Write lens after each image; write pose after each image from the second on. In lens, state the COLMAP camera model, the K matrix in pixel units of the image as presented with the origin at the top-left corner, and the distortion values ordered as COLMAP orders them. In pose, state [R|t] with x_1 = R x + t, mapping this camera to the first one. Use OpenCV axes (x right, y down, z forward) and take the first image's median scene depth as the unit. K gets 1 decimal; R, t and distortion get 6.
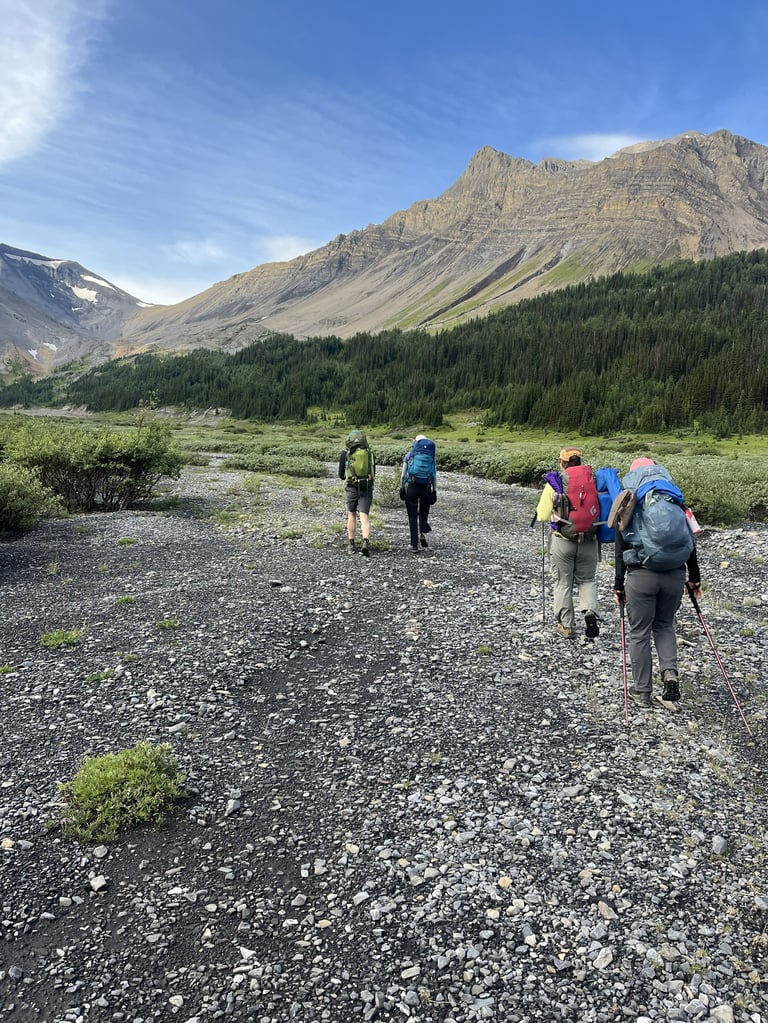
lens RADIAL K [[709.4, 0, 384.7], [0, 709.4, 509.5], [0, 0, 1]] dist [0.010193, 0.003267]
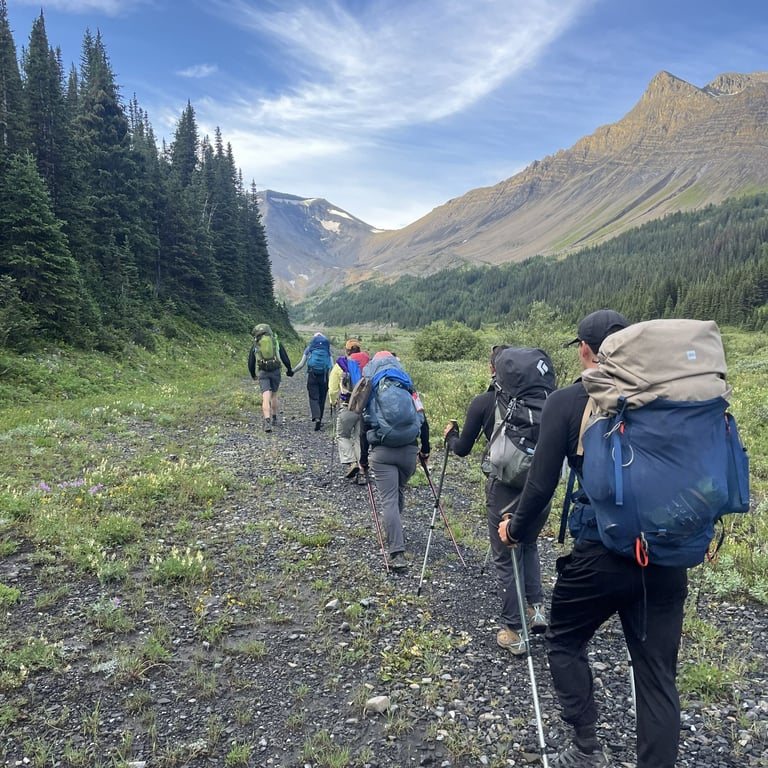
lens RADIAL K [[661.2, 0, 383.8], [0, 661.2, 385.4], [0, 0, 1]] dist [-0.000679, -0.001958]
pose [[0.949505, -0.012766, -0.313492, 0.052899], [0.002433, 0.999441, -0.033329, 0.013220], [0.313742, 0.030883, 0.949006, -0.111132]]
